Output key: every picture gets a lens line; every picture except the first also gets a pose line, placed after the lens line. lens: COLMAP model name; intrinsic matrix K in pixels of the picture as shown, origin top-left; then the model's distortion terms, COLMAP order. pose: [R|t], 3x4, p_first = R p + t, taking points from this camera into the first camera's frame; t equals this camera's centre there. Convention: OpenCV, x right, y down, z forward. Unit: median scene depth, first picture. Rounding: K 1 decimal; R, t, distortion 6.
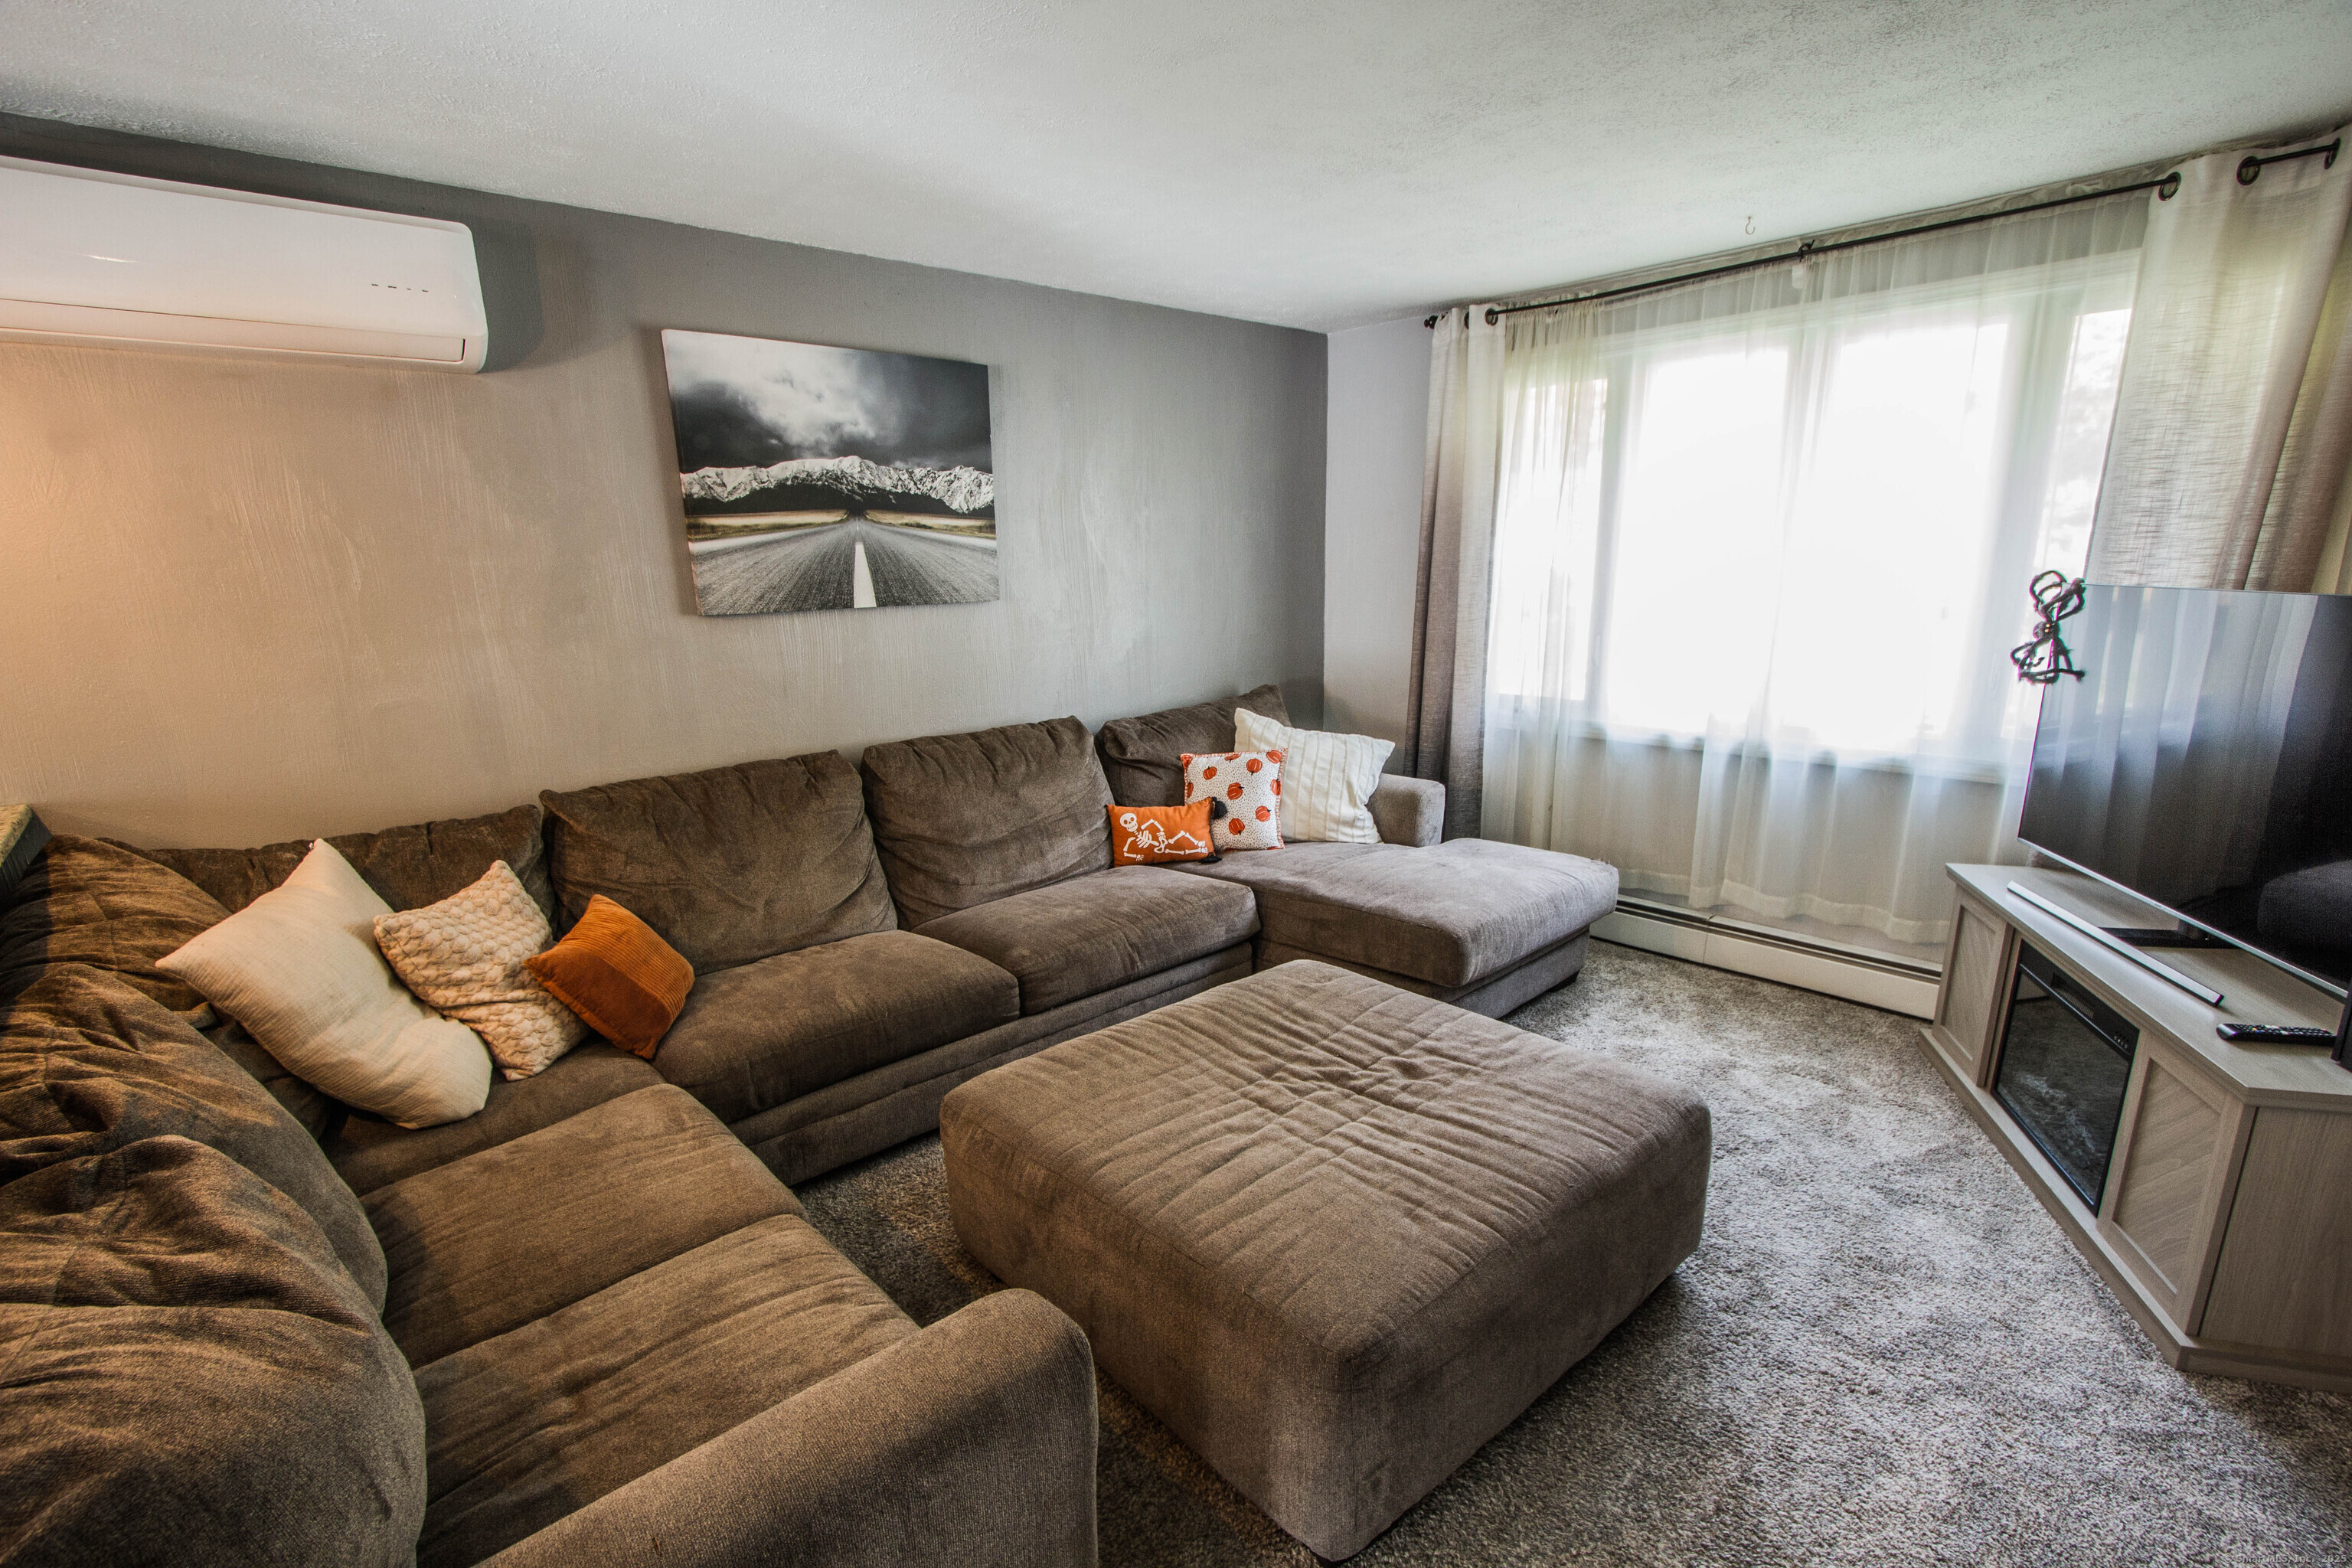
lens RADIAL K [[1115.4, 0, 1183.1], [0, 1115.4, 843.6], [0, 0, 1]] dist [-0.002269, 0.000440]
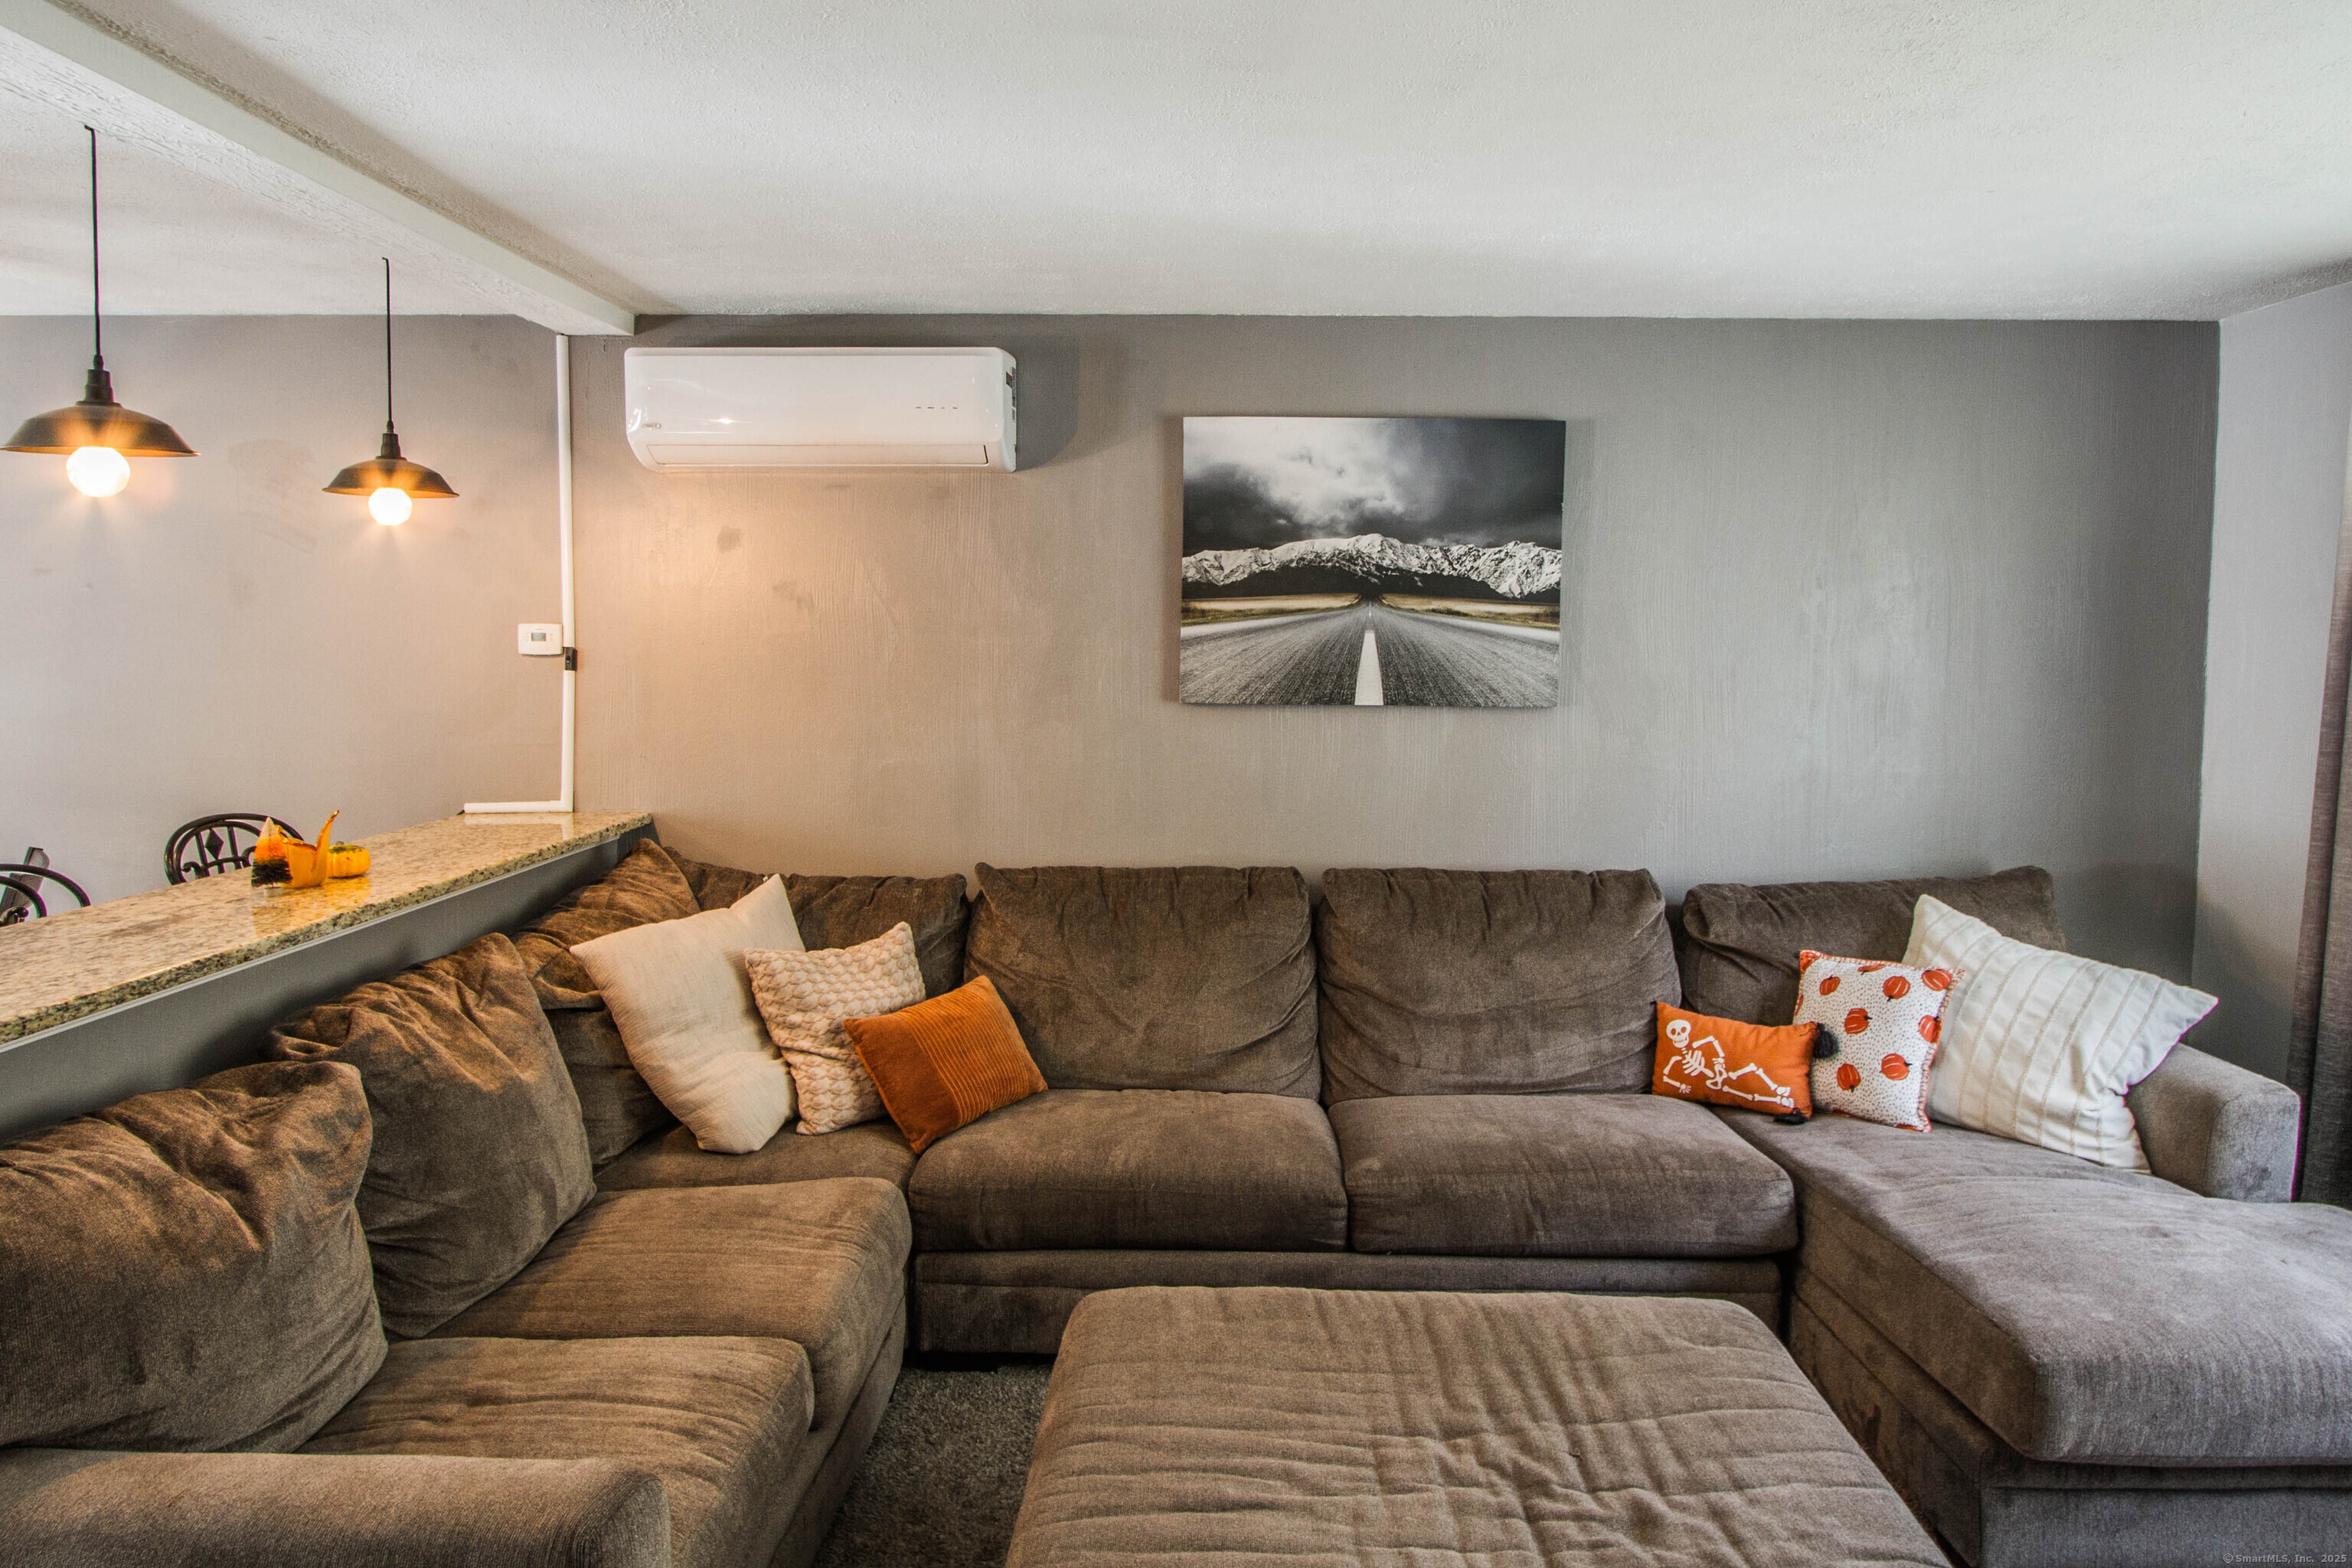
lens RADIAL K [[1434.5, 0, 1177.6], [0, 1434.5, 681.1], [0, 0, 1]] dist [-0.013660, 0.003288]
pose [[0.724290, 0.050143, -0.687670, 0.364227], [-0.197397, 0.970686, -0.137128, -0.054005], [0.660635, 0.235064, 0.712956, 0.132338]]
